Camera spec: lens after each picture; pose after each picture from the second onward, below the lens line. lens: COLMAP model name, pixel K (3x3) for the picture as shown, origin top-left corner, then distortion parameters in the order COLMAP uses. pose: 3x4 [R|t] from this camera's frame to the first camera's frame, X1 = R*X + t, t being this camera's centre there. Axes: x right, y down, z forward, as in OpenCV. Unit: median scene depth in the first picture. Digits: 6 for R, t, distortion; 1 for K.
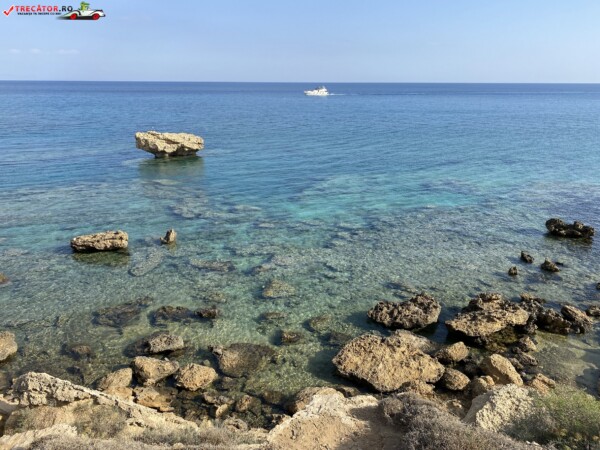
lens RADIAL K [[436.7, 0, 299.0], [0, 436.7, 217.1], [0, 0, 1]] dist [0.035189, -0.033691]
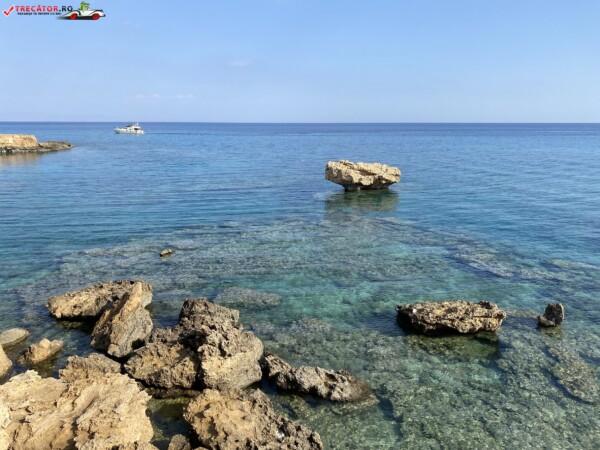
lens RADIAL K [[436.7, 0, 296.9], [0, 436.7, 223.8], [0, 0, 1]] dist [0.035189, -0.033691]
pose [[0.981364, 0.043845, -0.187089, -0.262066], [-0.056812, 0.996298, -0.064520, -0.011538], [0.183567, 0.073946, 0.980222, 0.155797]]
